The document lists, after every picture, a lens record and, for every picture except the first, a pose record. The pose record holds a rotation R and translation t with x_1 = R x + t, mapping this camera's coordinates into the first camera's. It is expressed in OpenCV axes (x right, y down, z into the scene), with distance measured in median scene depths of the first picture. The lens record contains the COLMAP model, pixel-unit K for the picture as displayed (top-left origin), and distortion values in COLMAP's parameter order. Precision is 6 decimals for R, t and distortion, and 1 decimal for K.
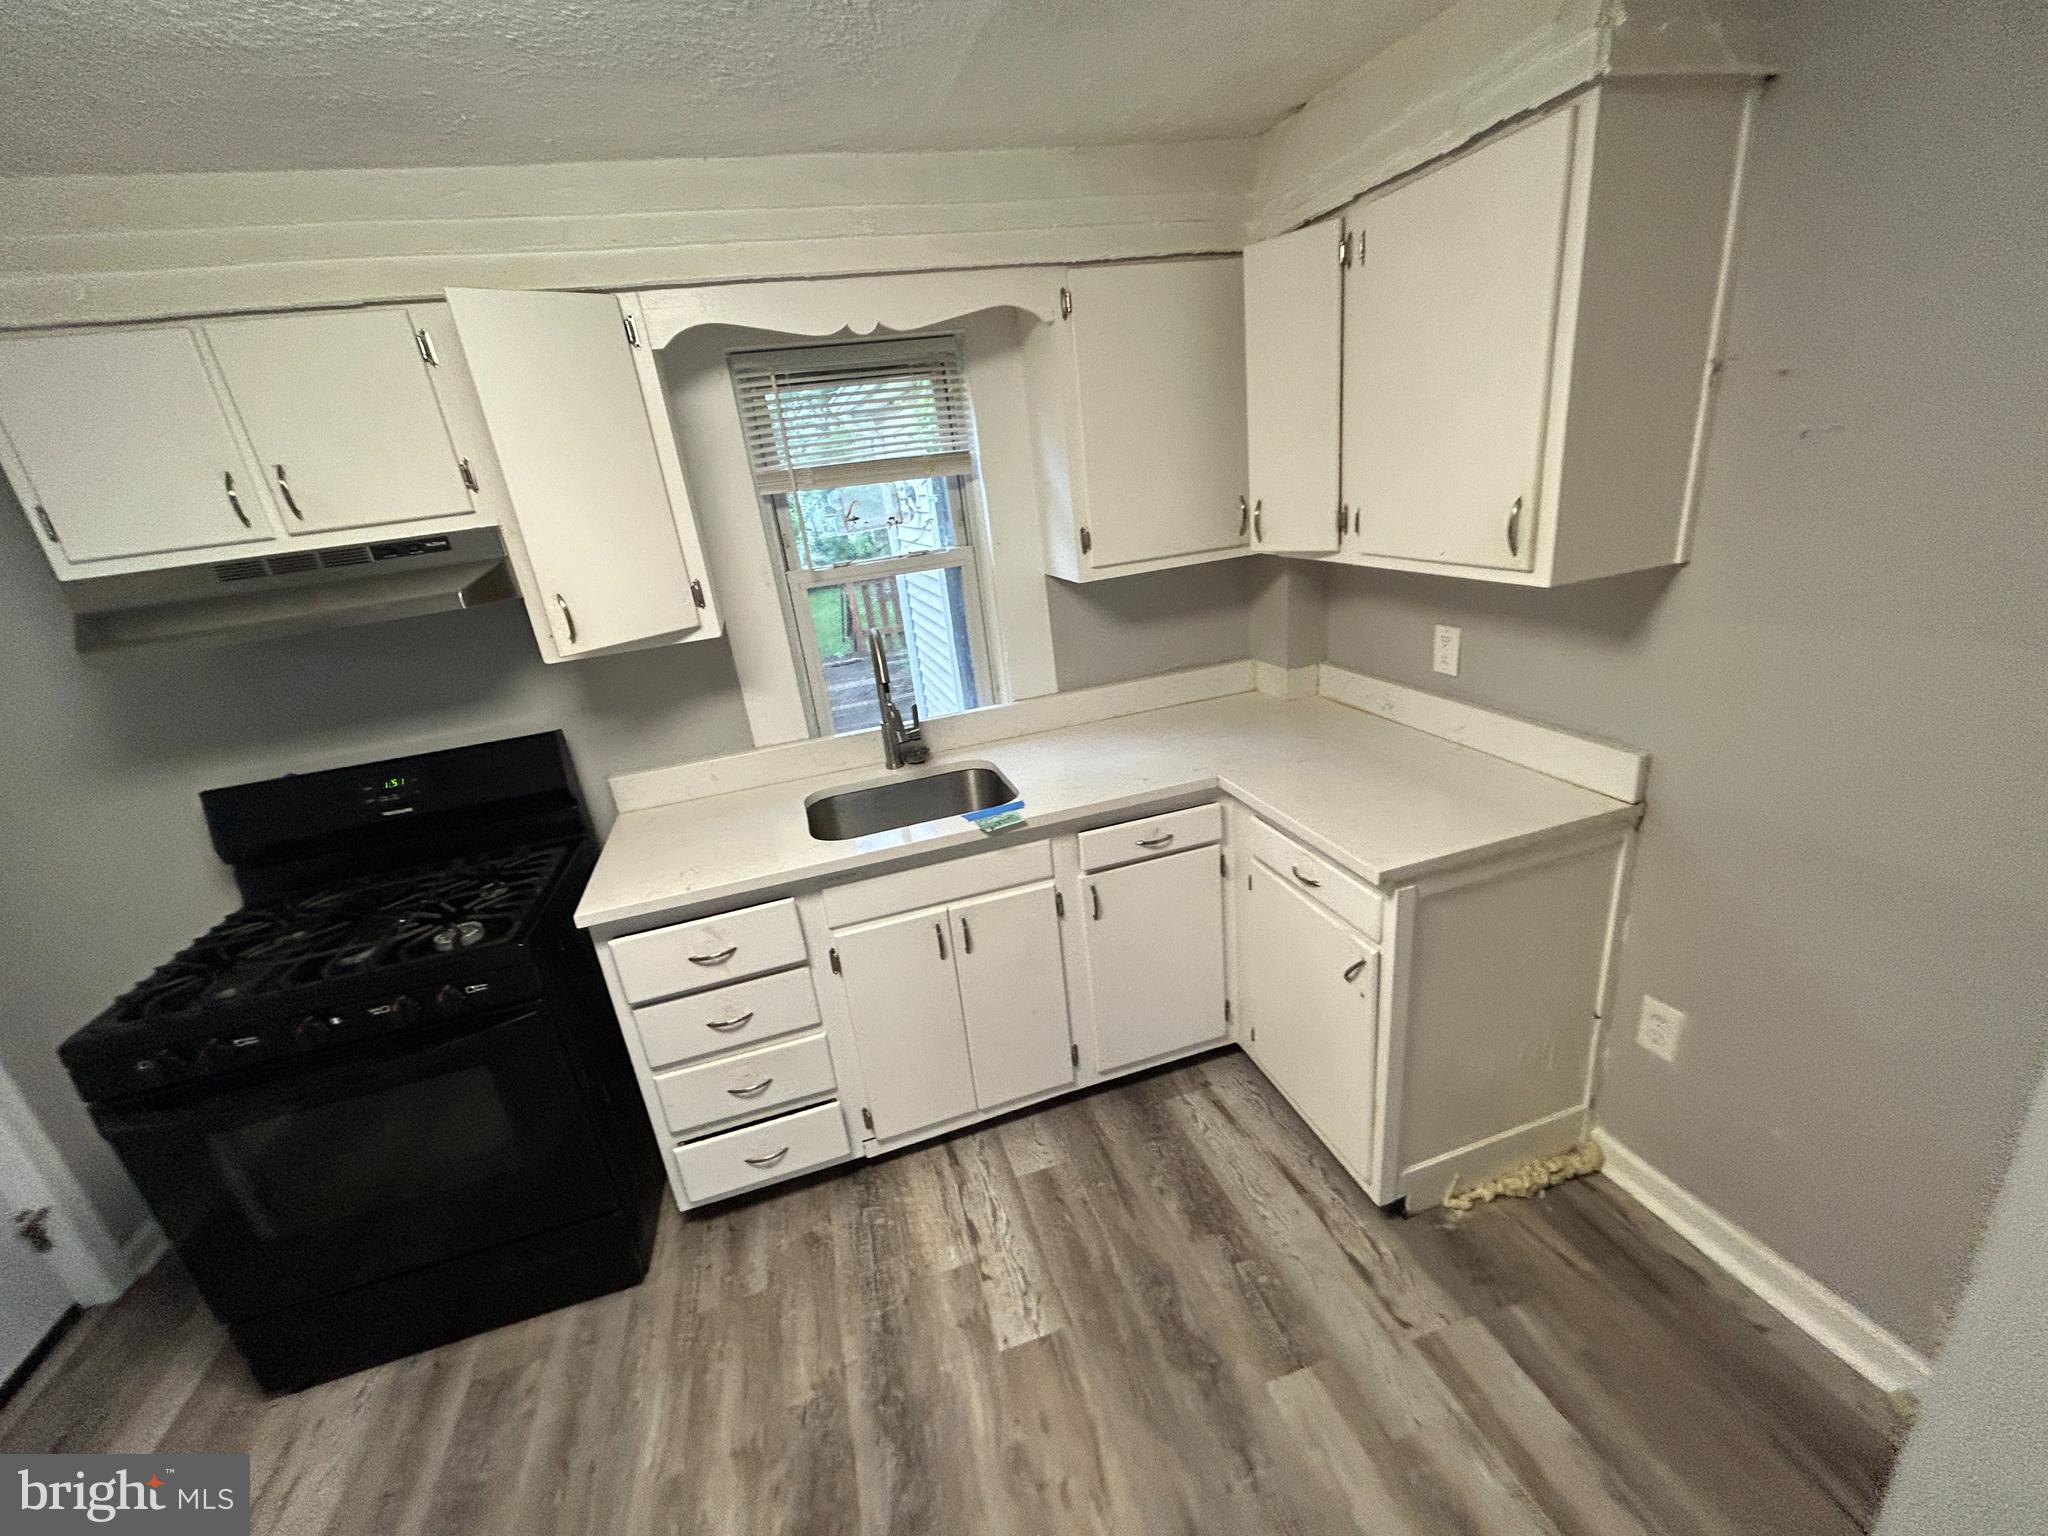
lens RADIAL K [[823.9, 0, 1023.5], [0, 823.9, 764.4], [0, 0, 1]] dist [-0.001423, 0.000561]
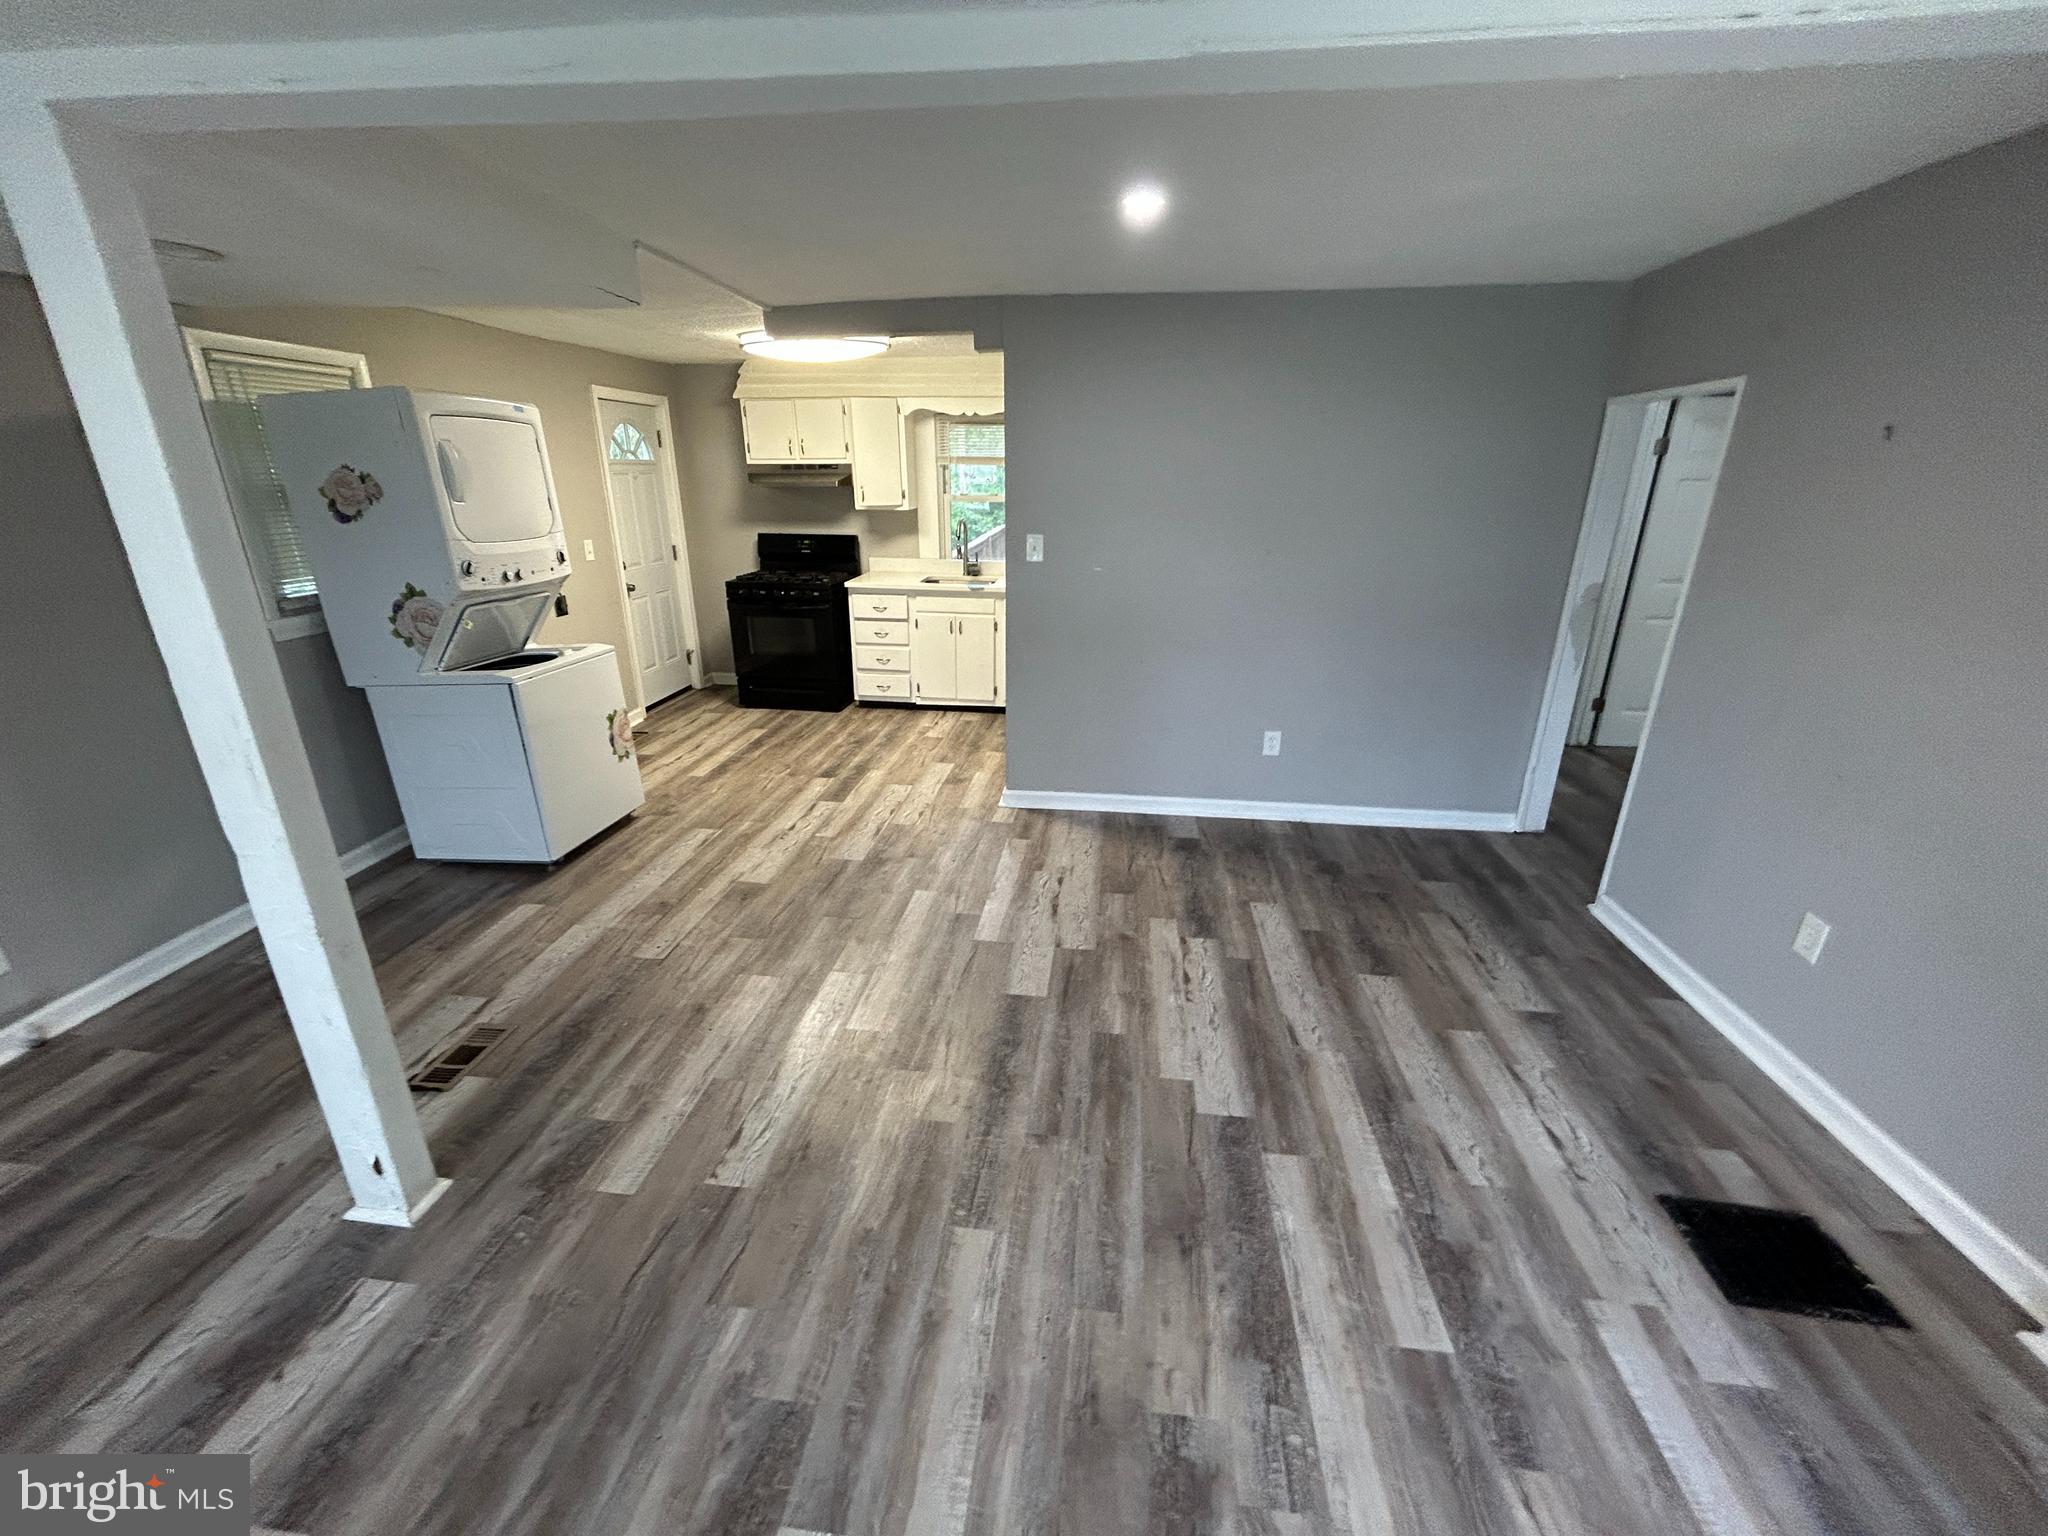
lens RADIAL K [[823.9, 0, 1030.5], [0, 823.9, 764.4], [0, 0, 1]] dist [-0.001423, 0.000561]
pose [[0.912322, 0.246330, -0.327092, 1.297023], [-0.236253, 0.969104, 0.070868, 0.443035], [0.334444, 0.012622, 0.942331, -1.728512]]
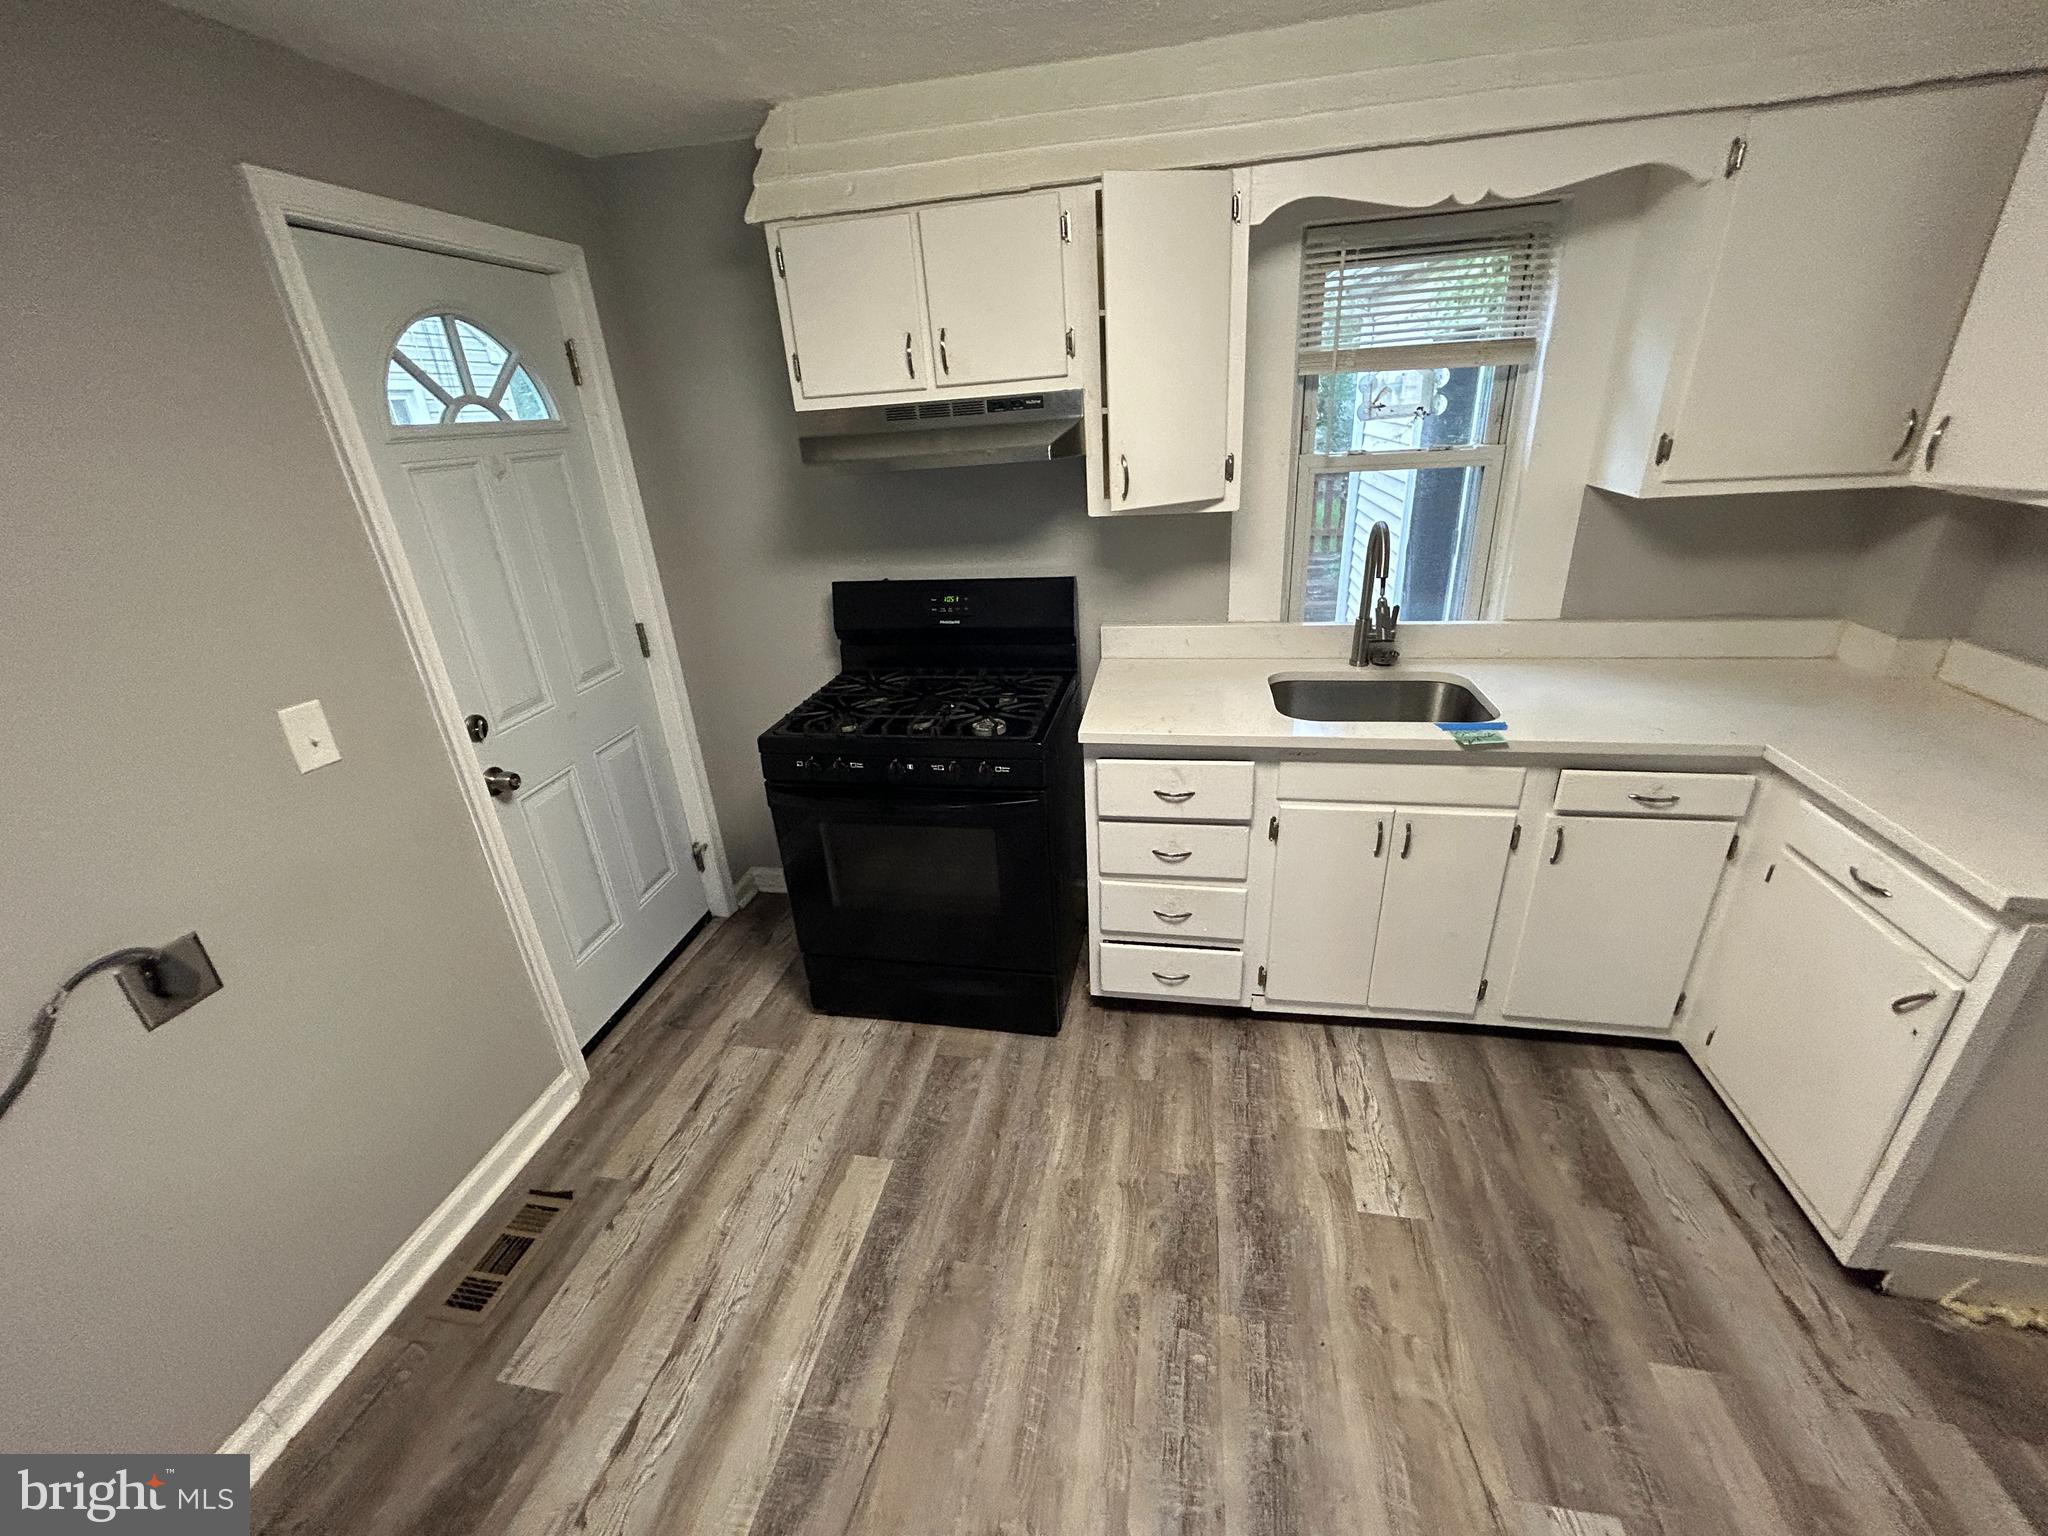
lens RADIAL K [[823.9, 0, 1025.6], [0, 823.9, 763.0], [0, 0, 1]] dist [-0.001423, 0.000561]
pose [[0.888468, 0.238484, -0.392111, -0.120620], [-0.190724, 0.968978, 0.157184, 0.049636], [0.417432, -0.064868, 0.906390, -0.113149]]
